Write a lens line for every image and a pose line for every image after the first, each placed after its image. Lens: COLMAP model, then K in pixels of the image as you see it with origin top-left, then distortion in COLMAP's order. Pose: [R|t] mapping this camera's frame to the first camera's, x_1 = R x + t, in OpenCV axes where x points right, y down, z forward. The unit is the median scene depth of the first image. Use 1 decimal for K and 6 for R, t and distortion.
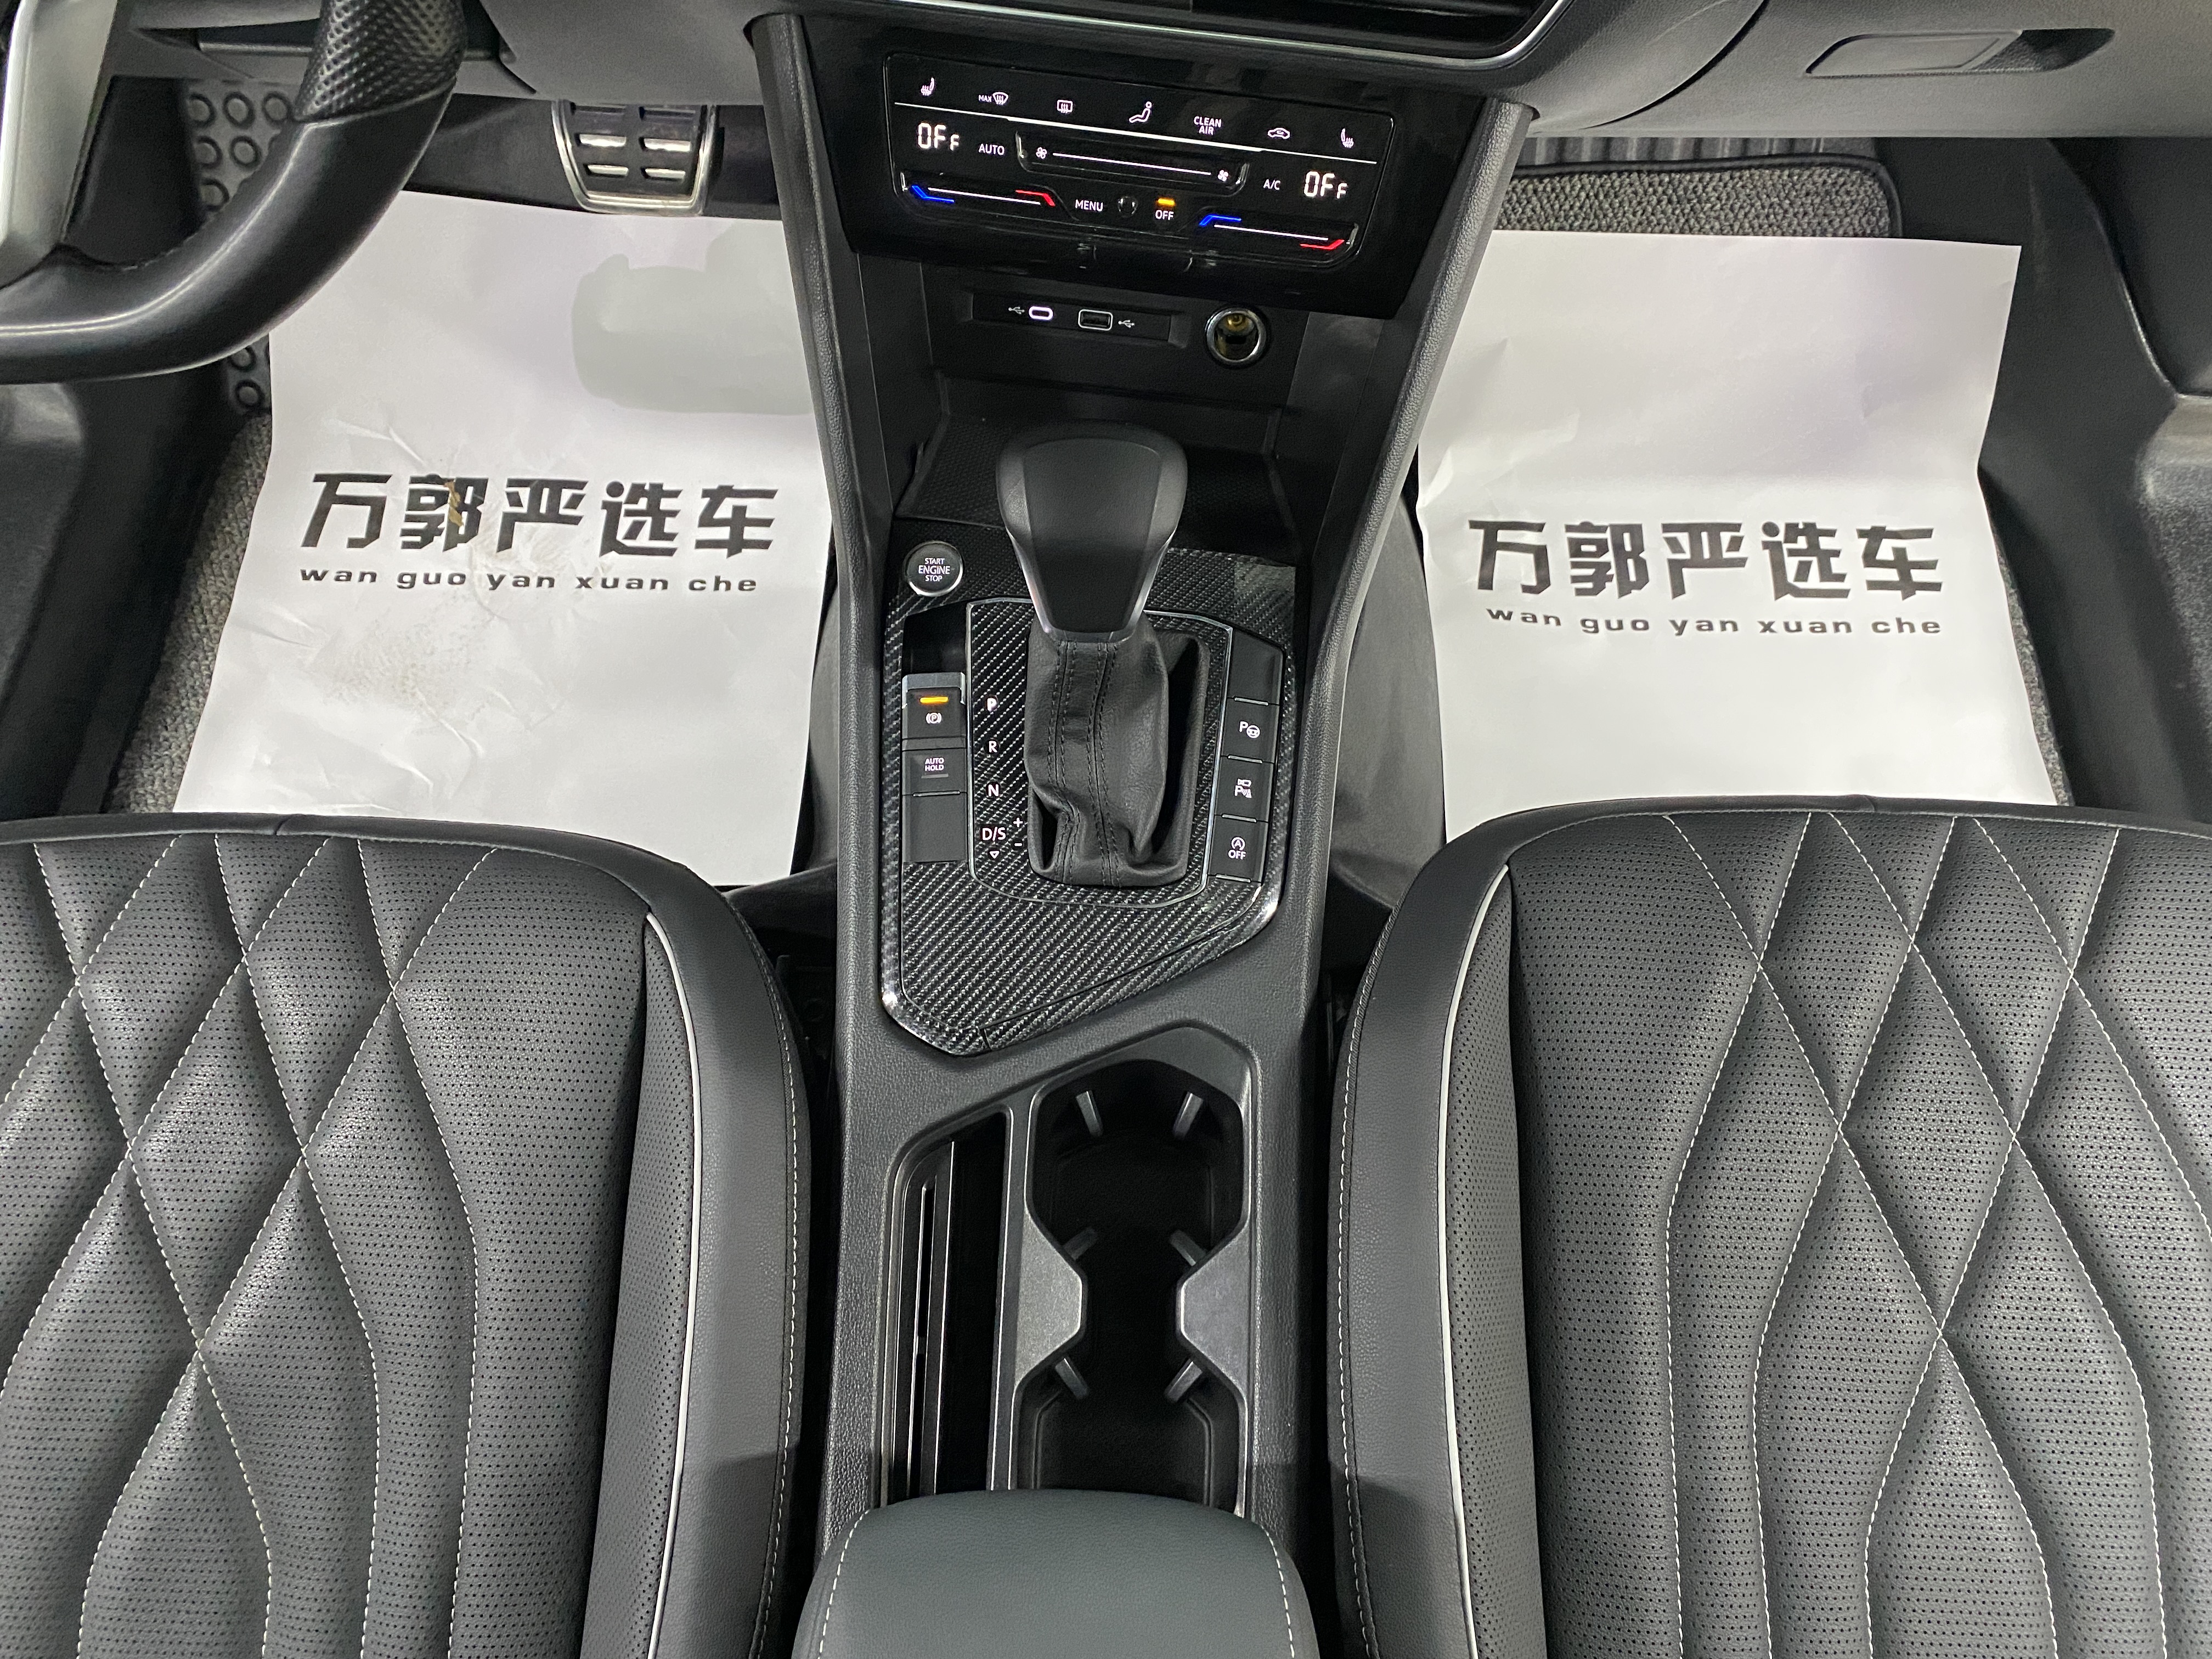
lens RADIAL K [[1696.9, 0, 1104.0], [0, 1696.9, 813.1], [0, 0, 1]] dist [0.028434, -0.028777]
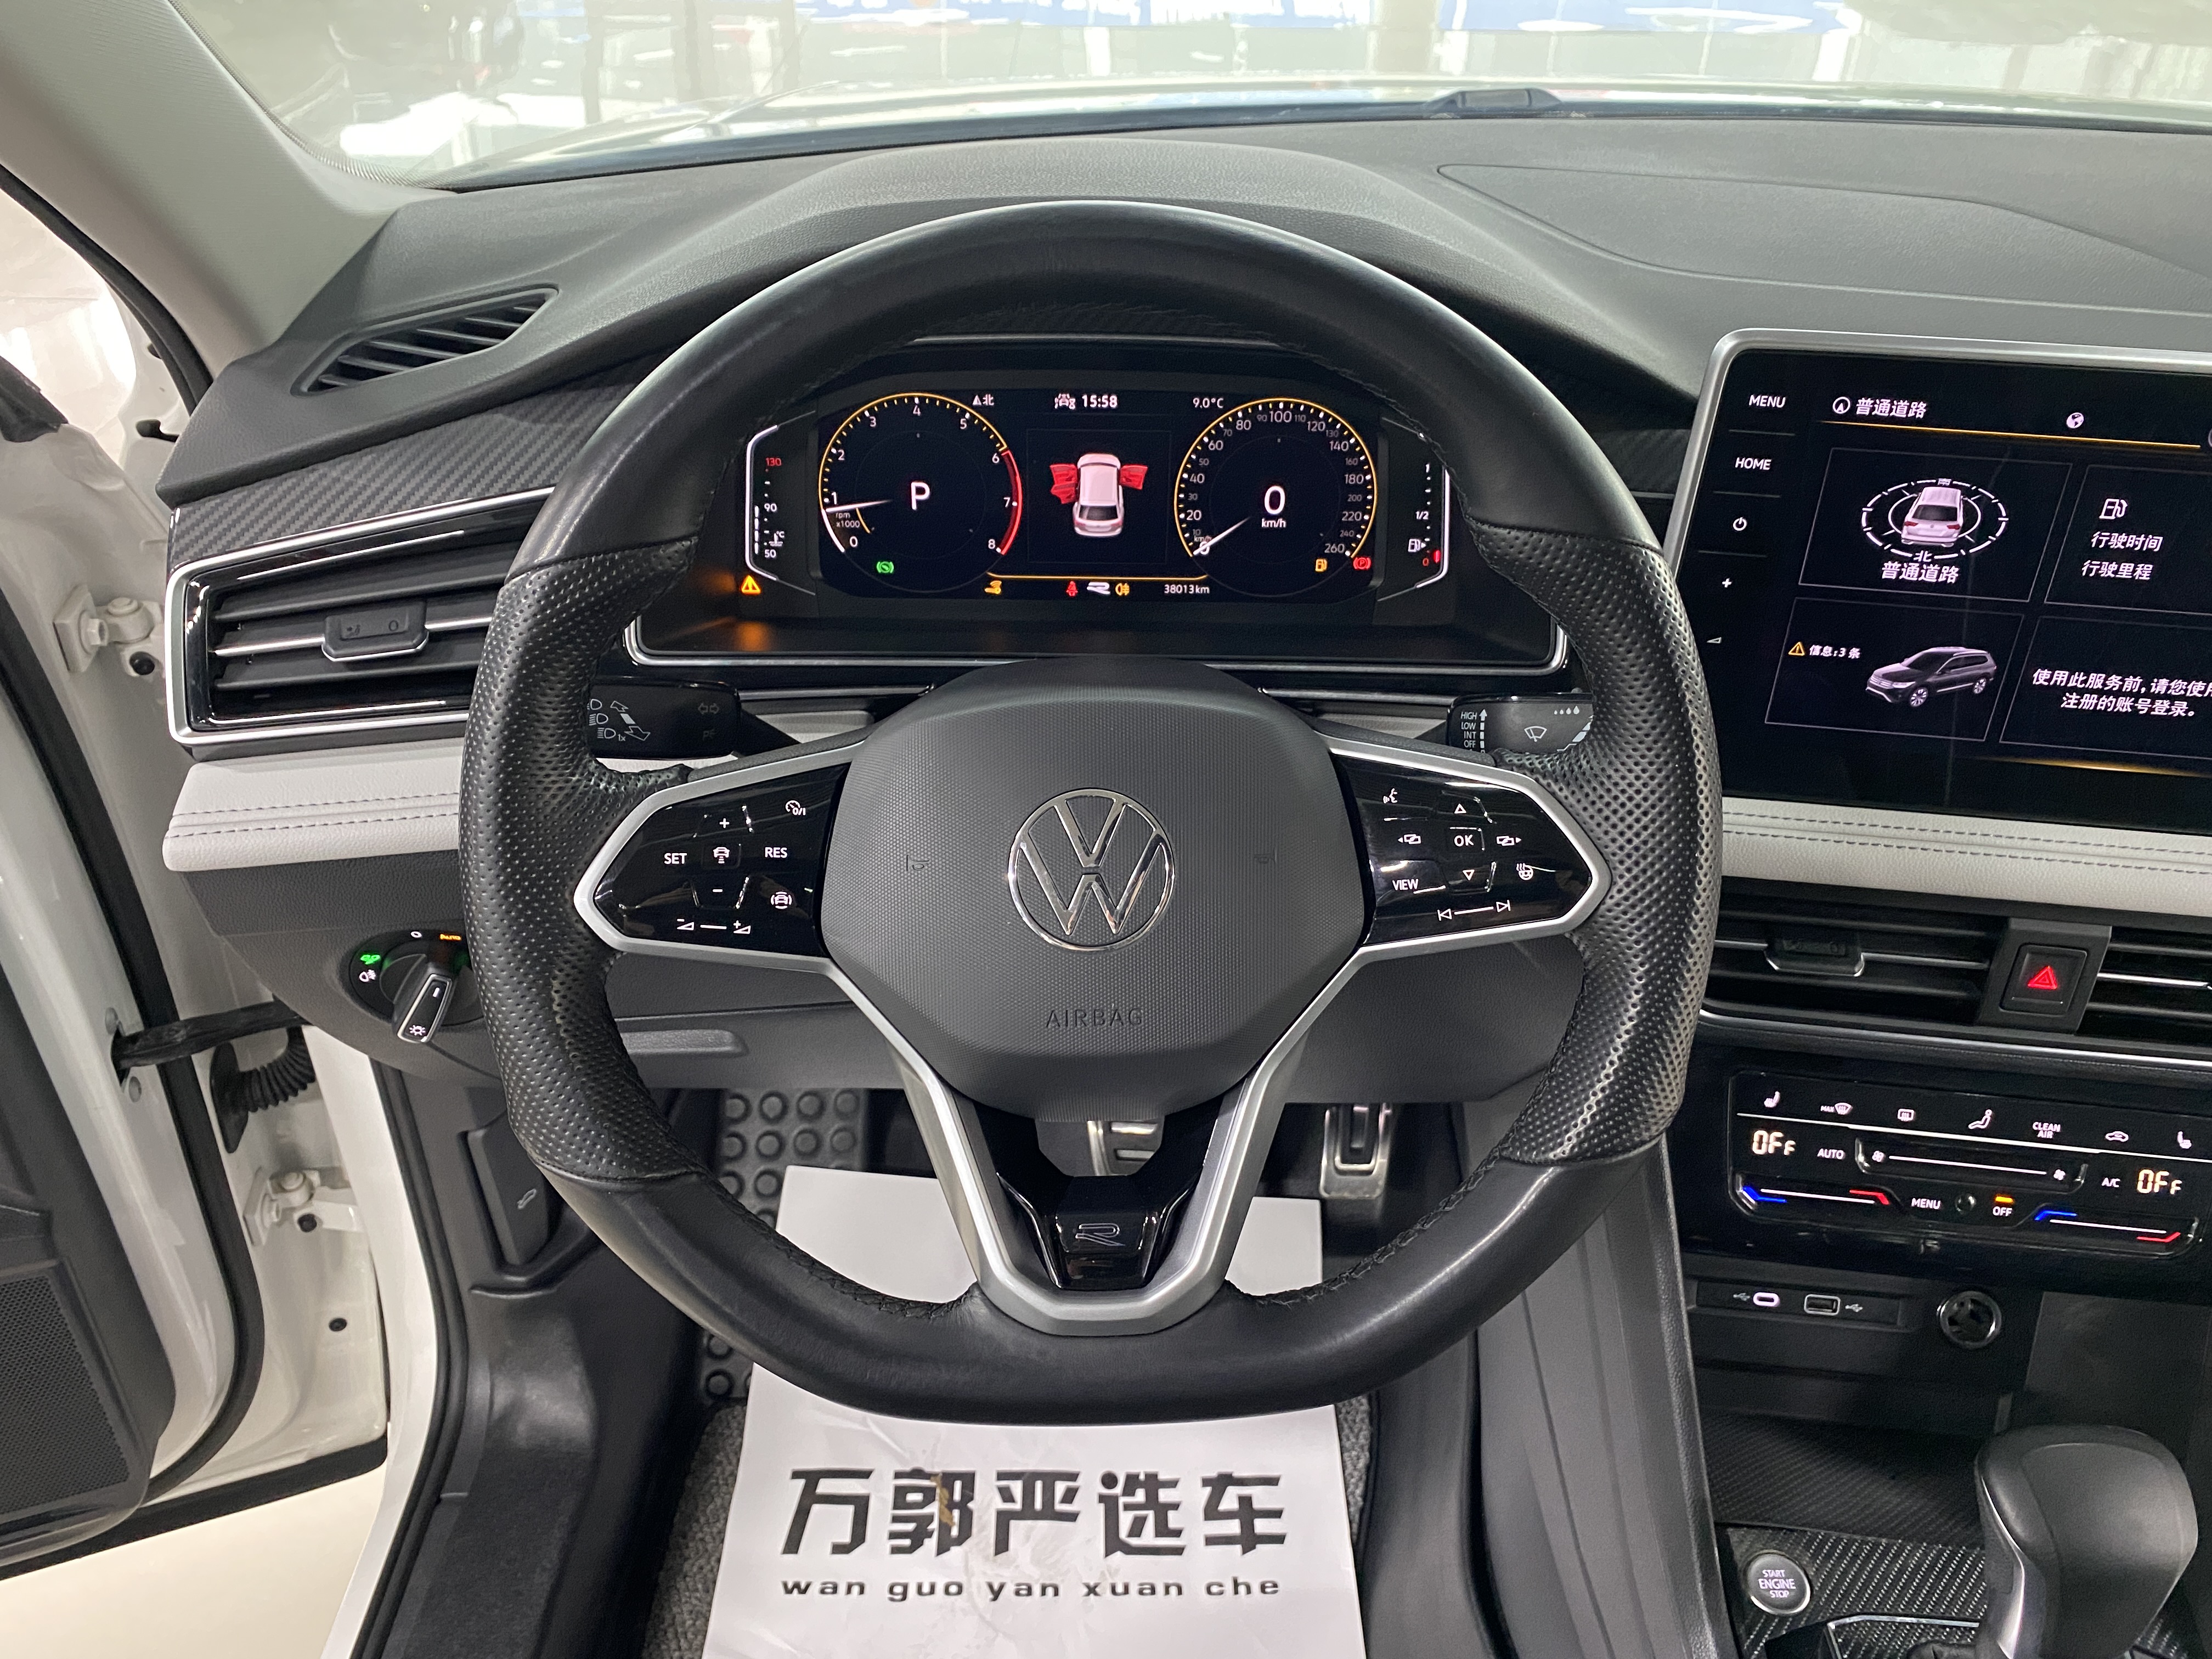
lens RADIAL K [[1696.9, 0, 1100.4], [0, 1696.9, 810.2], [0, 0, 1]] dist [0.028434, -0.028777]
pose [[0.999582, -0.010862, 0.026776, -0.320000], [0.023038, 0.858920, -0.511591, -0.026479], [-0.017441, 0.511994, 0.858812, -0.000637]]
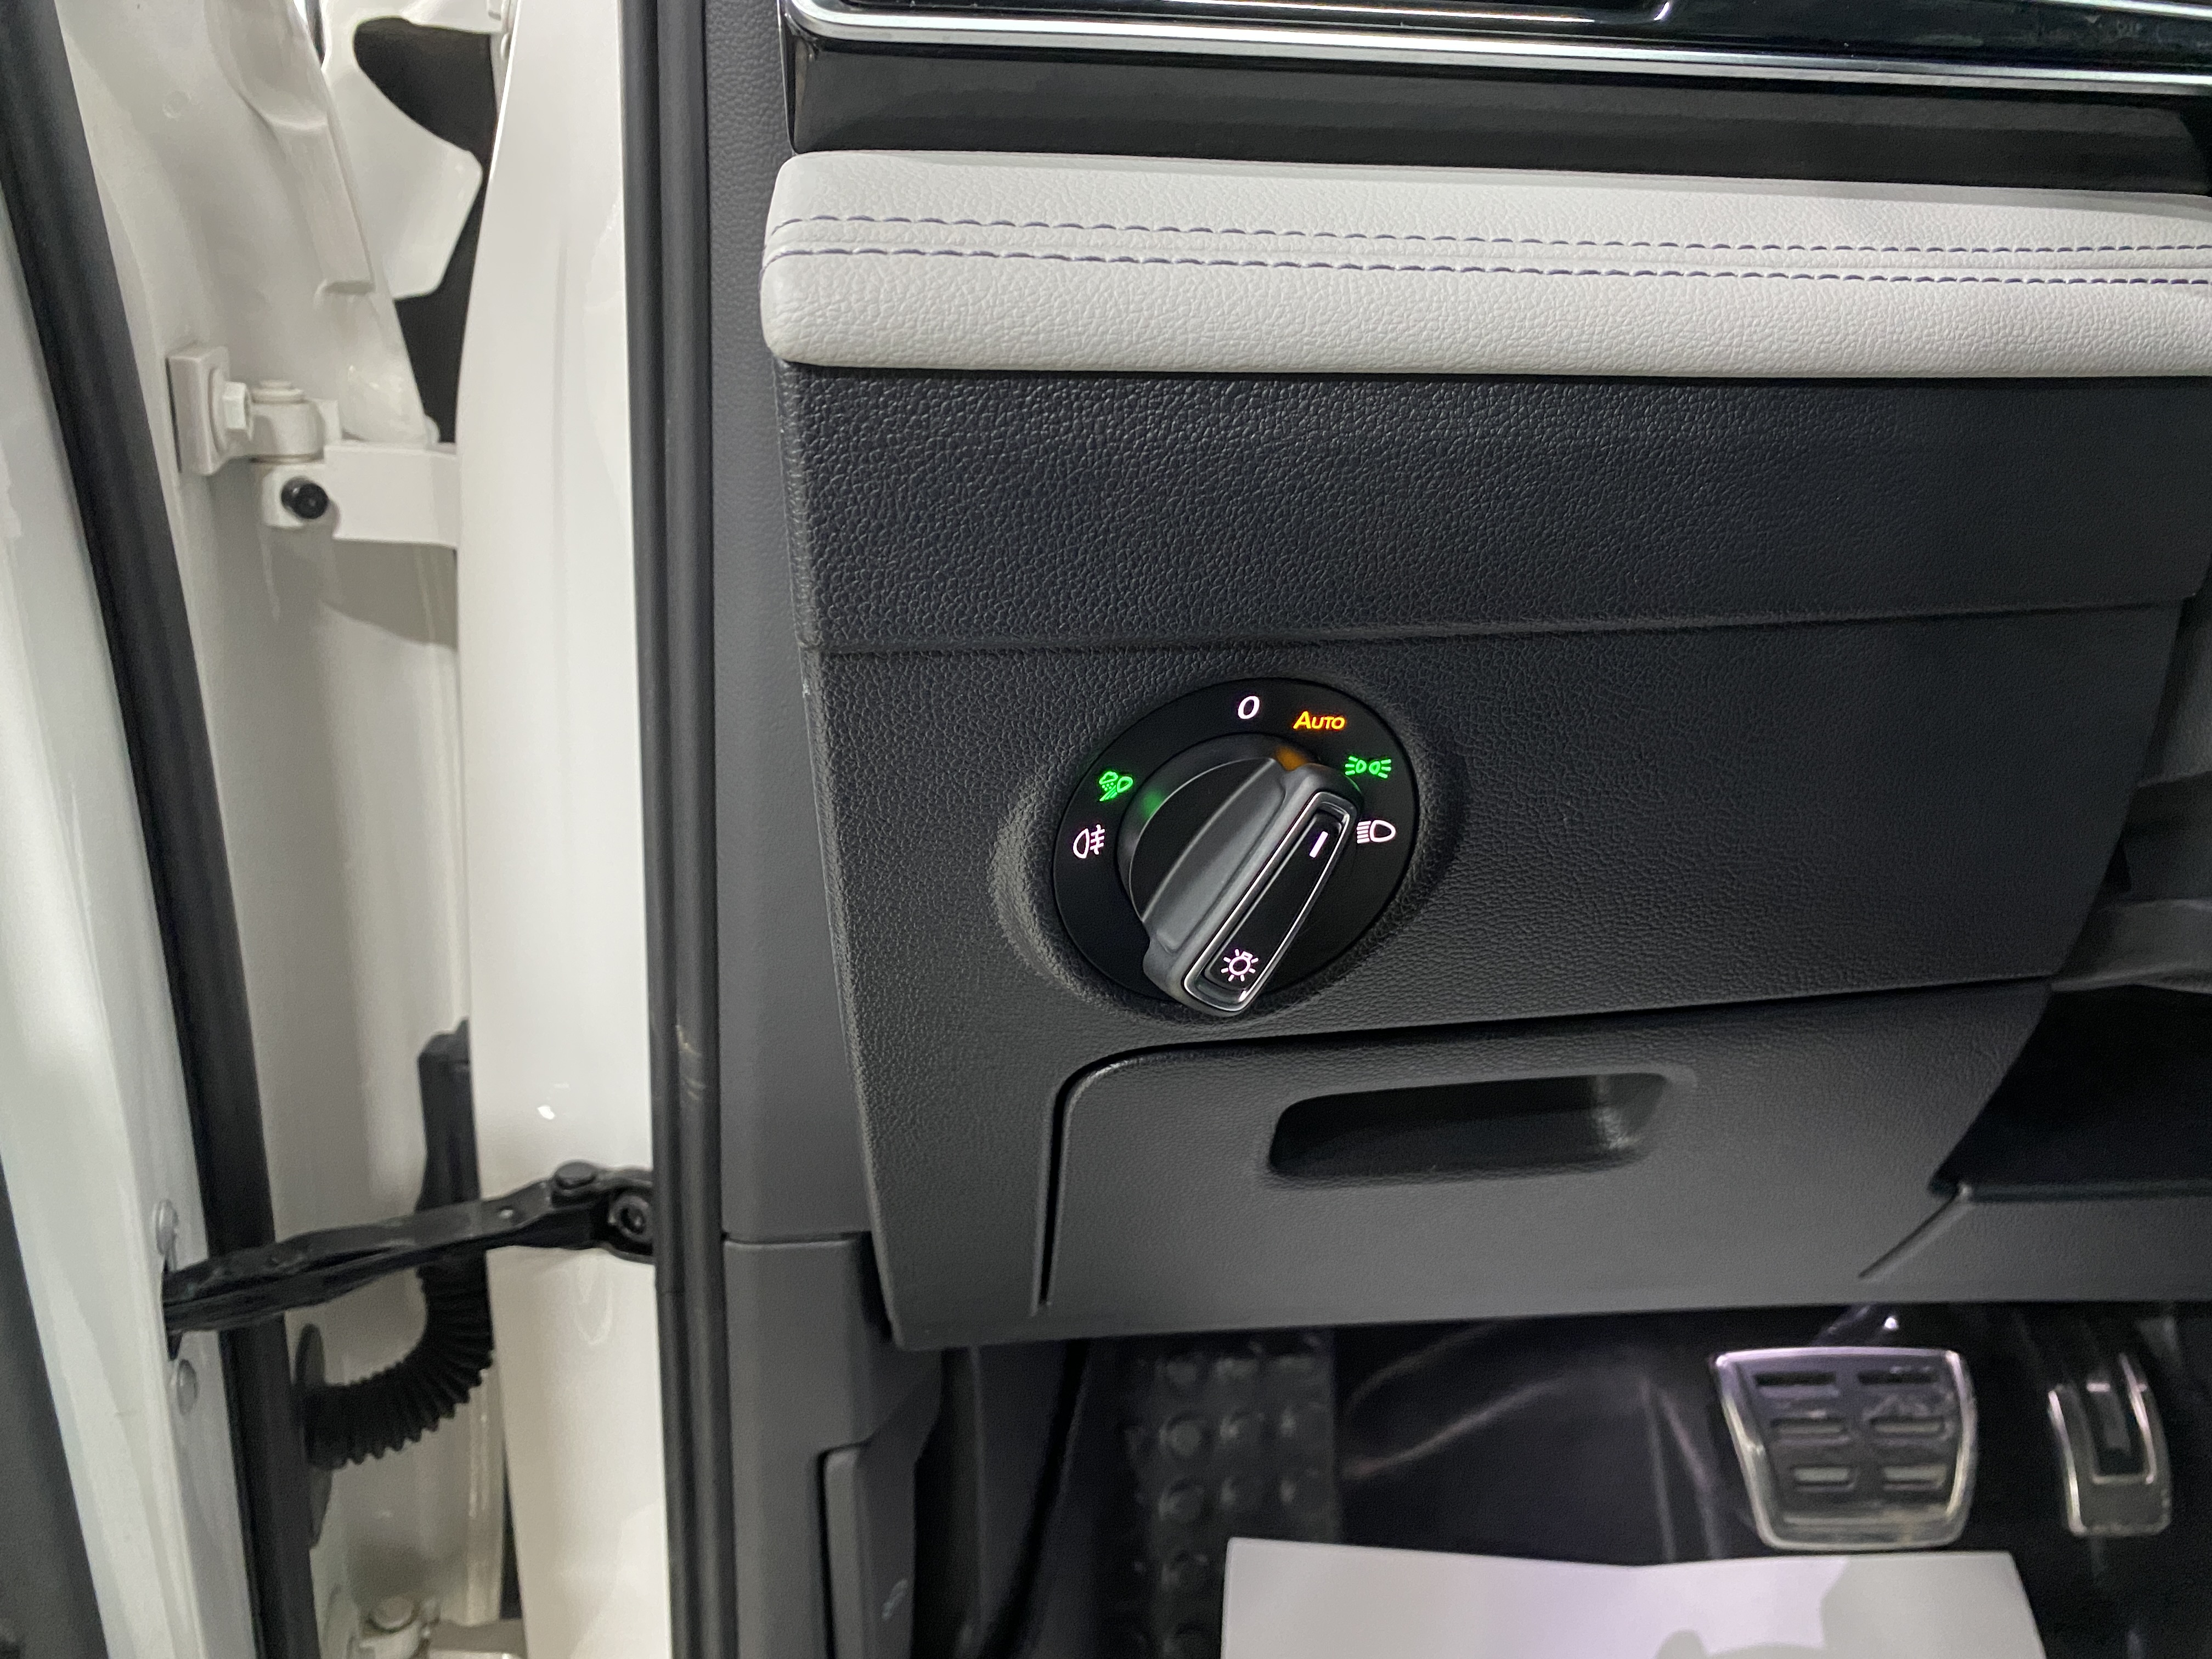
lens RADIAL K [[1696.9, 0, 1106.8], [0, 1696.9, 840.8], [0, 0, 1]] dist [0.028434, -0.028777]
pose [[0.991412, -0.033763, 0.126341, -0.591735], [0.112895, 0.708581, -0.696540, -0.127622], [-0.066006, 0.704822, 0.706307, 0.387336]]
